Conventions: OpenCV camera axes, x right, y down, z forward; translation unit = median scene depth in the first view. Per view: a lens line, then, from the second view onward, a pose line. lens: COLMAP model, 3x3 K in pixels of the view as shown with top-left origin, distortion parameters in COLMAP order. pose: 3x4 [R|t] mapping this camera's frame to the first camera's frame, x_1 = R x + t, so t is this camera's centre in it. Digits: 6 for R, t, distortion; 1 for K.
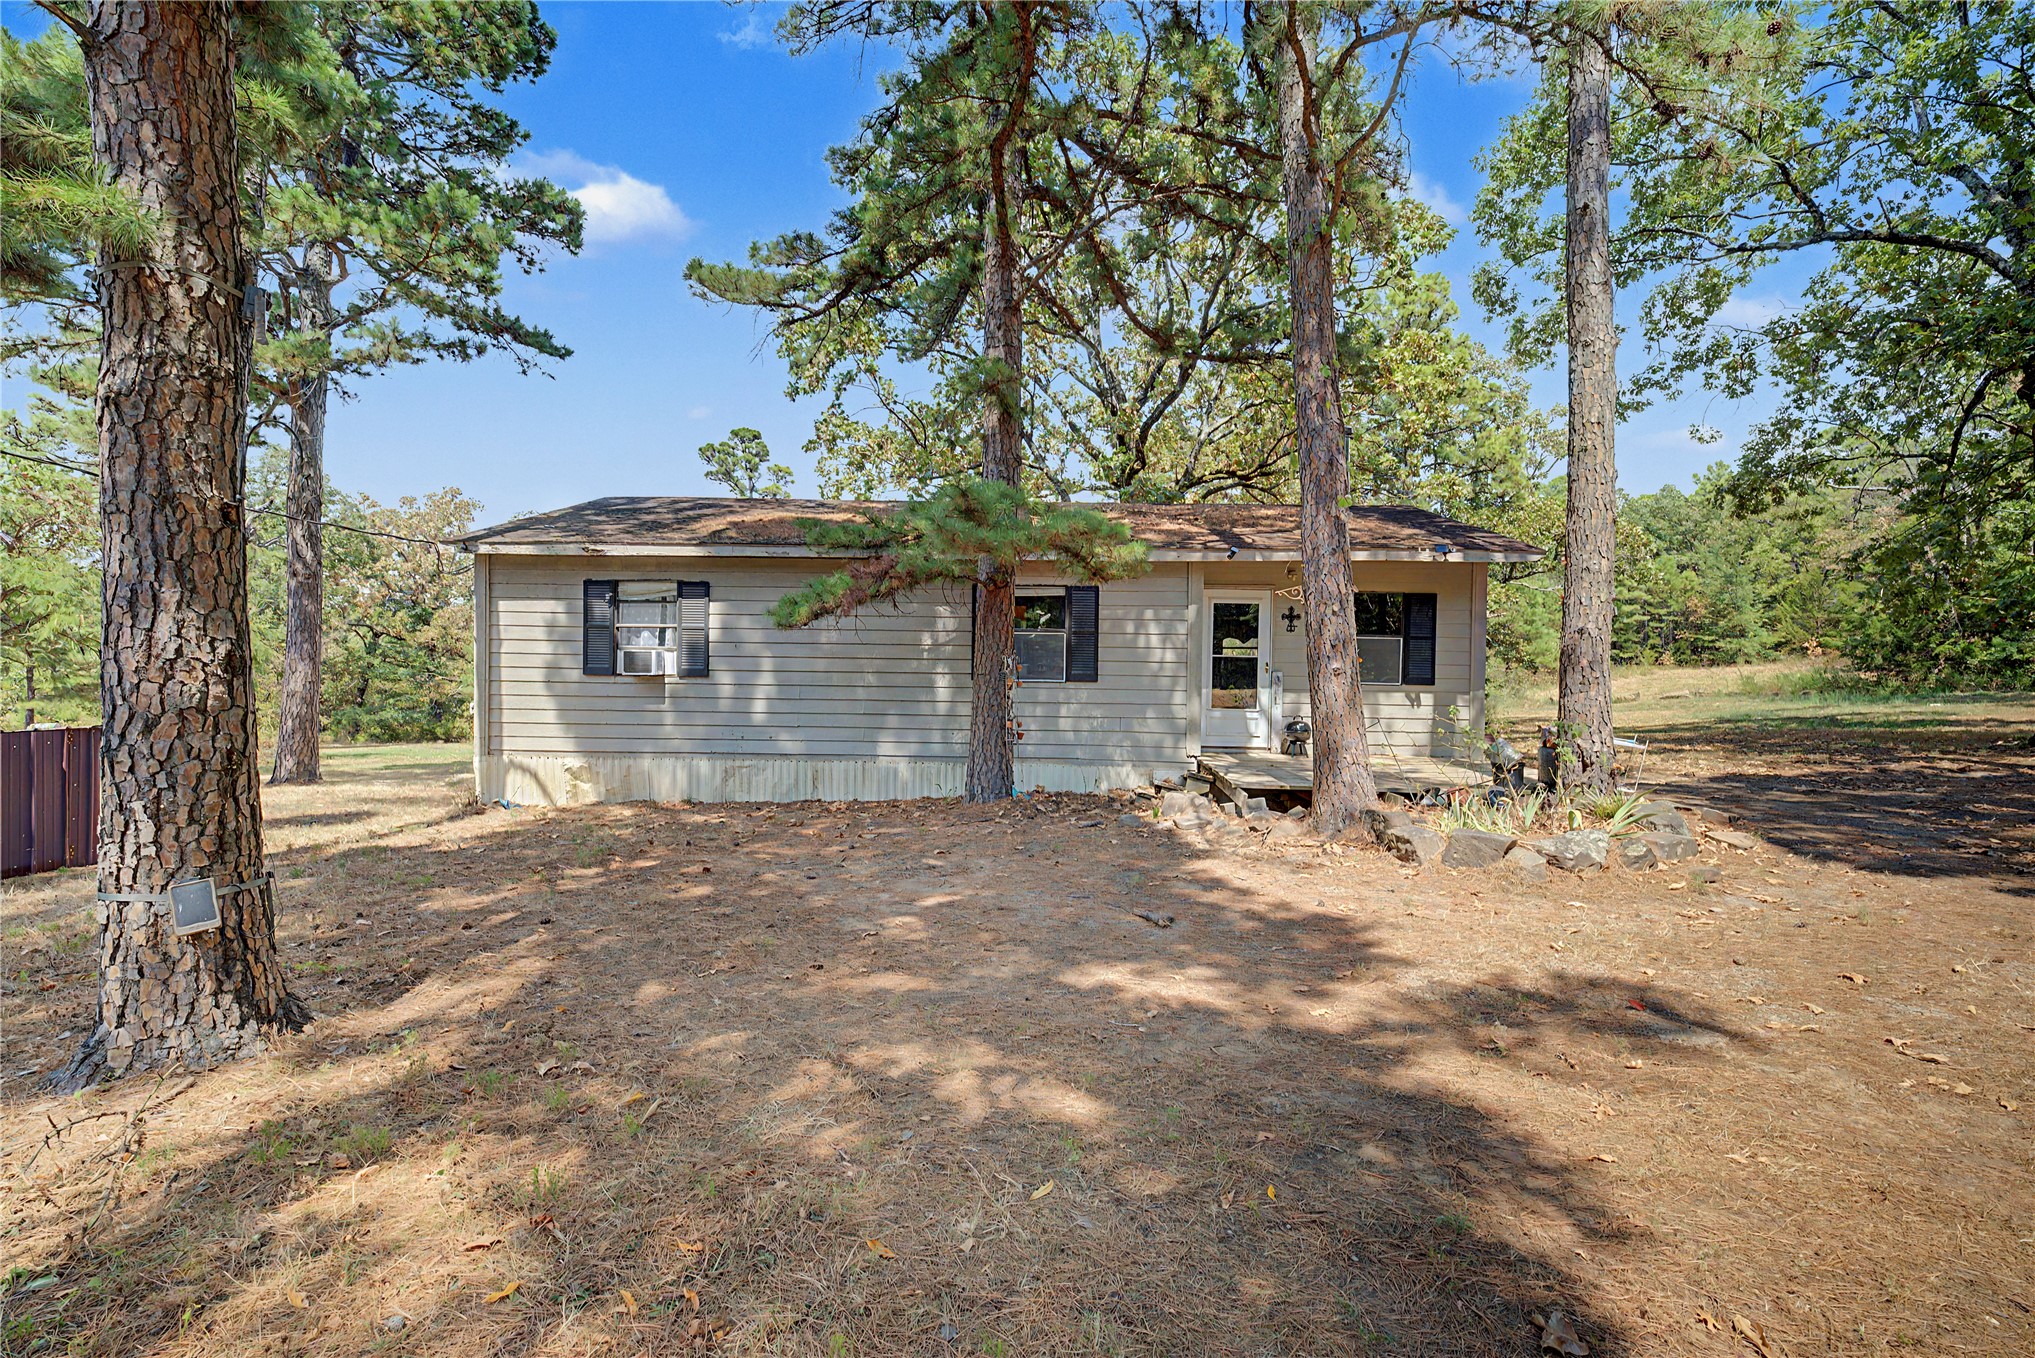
lens RADIAL K [[851.3, 0, 1029.0], [0, 851.3, 673.5], [0, 0, 1]] dist [0.001008, -0.009760]
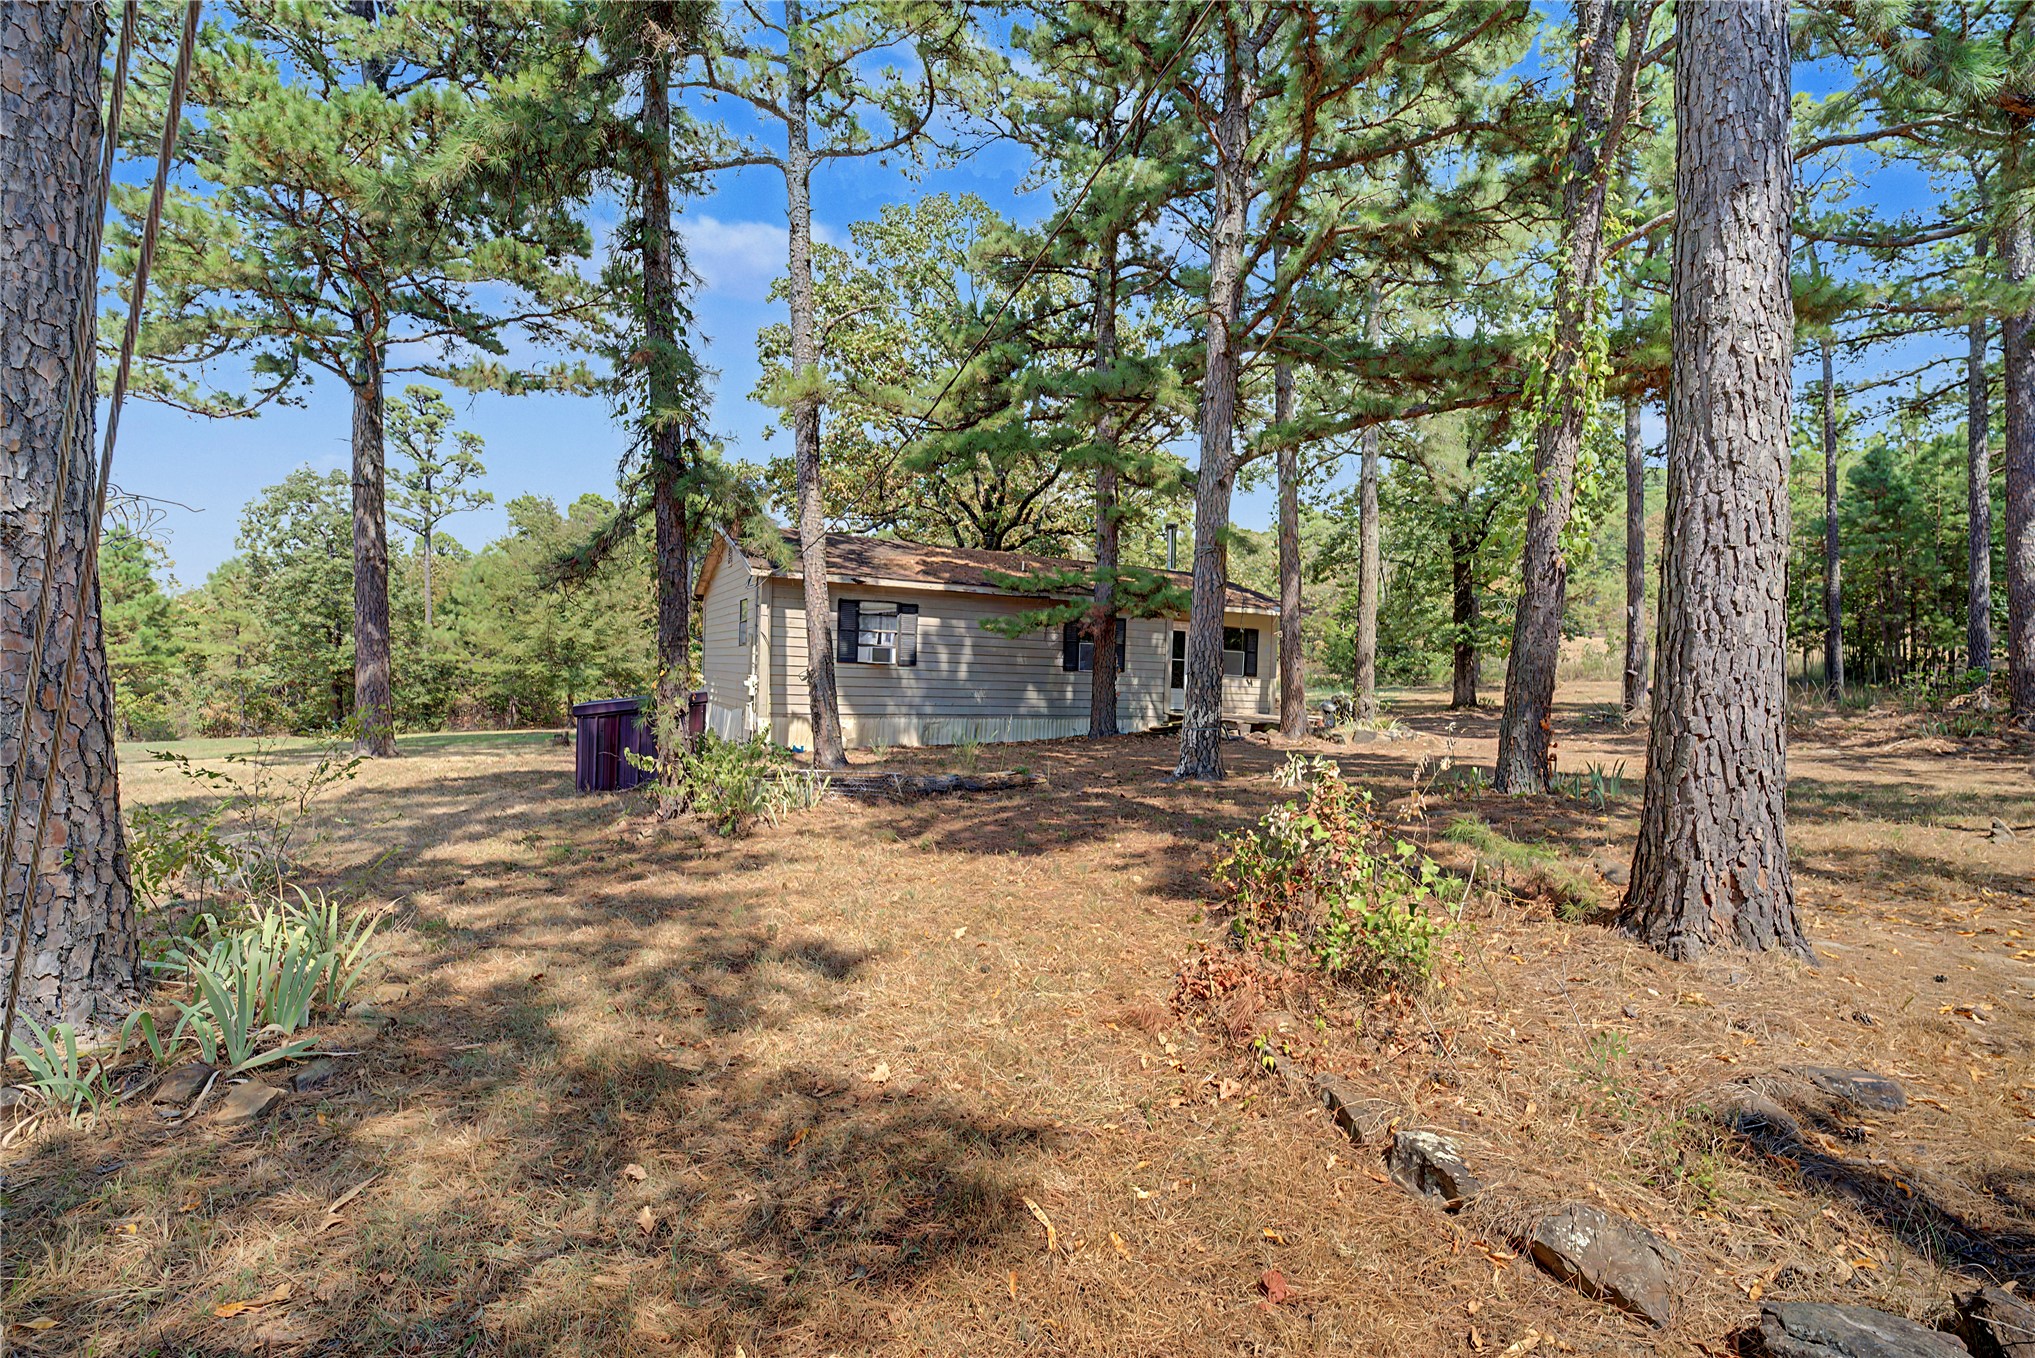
lens RADIAL K [[869.8, 0, 1027.8], [0, 869.8, 648.2], [0, 0, 1]] dist [0.002773, -0.011690]
pose [[0.877788, 0.027036, 0.478286, -0.960302], [-0.010695, 0.999263, -0.036857, 0.029319], [-0.478930, 0.027238, 0.877431, -0.496286]]
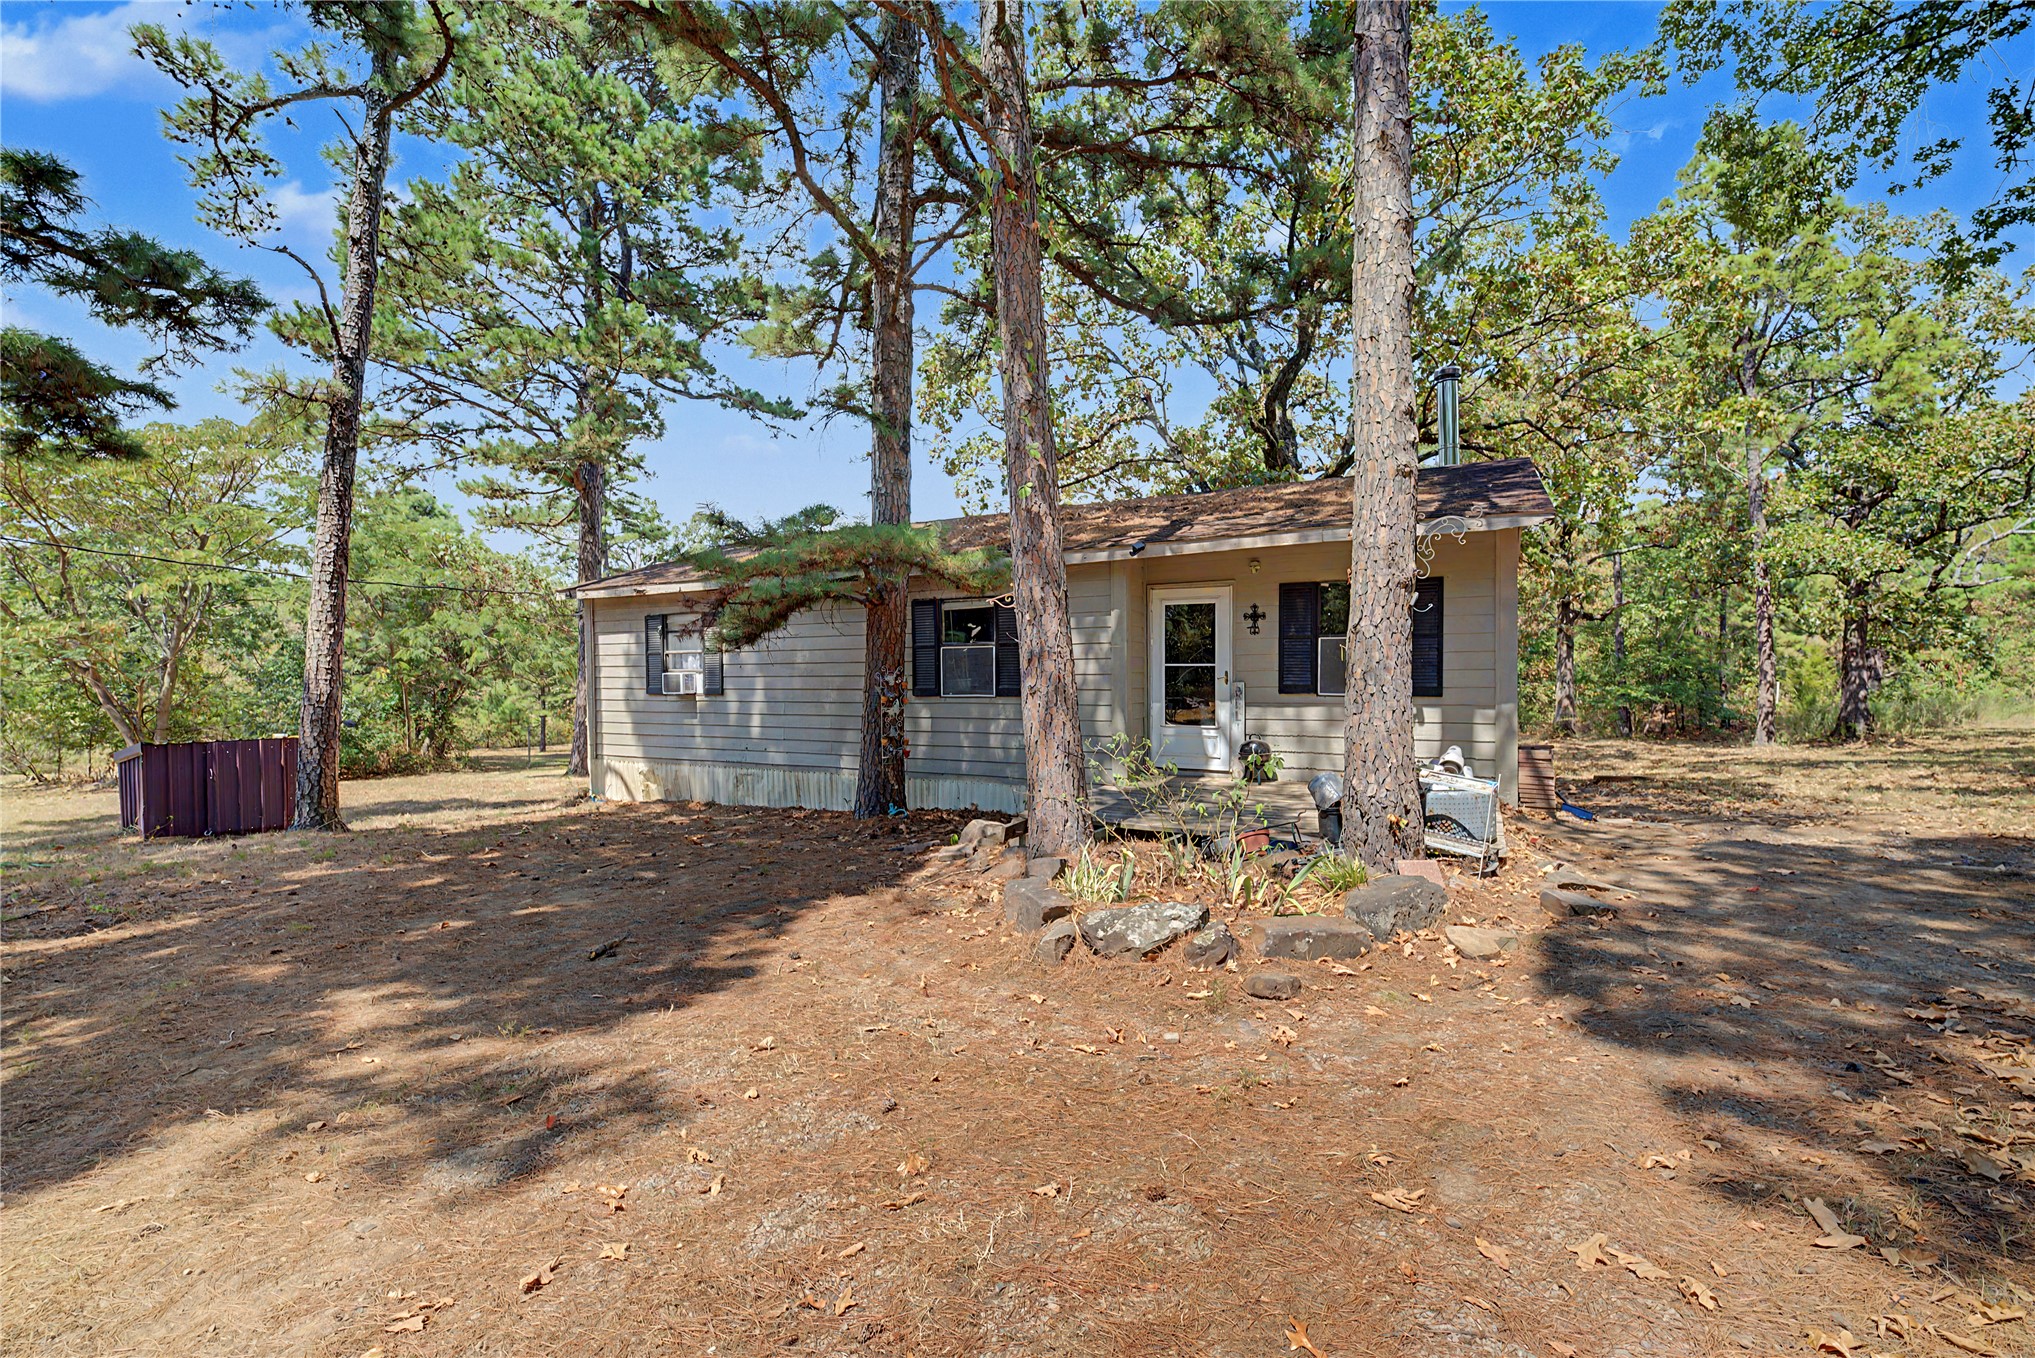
lens RADIAL K [[851.3, 0, 1029.0], [0, 851.3, 673.5], [0, 0, 1]] dist [0.001008, -0.009760]
pose [[0.898134, -0.020133, -0.439261, 0.494075], [0.018687, 0.999796, -0.007617, -0.008324], [0.439325, -0.001368, 0.898327, 0.155633]]
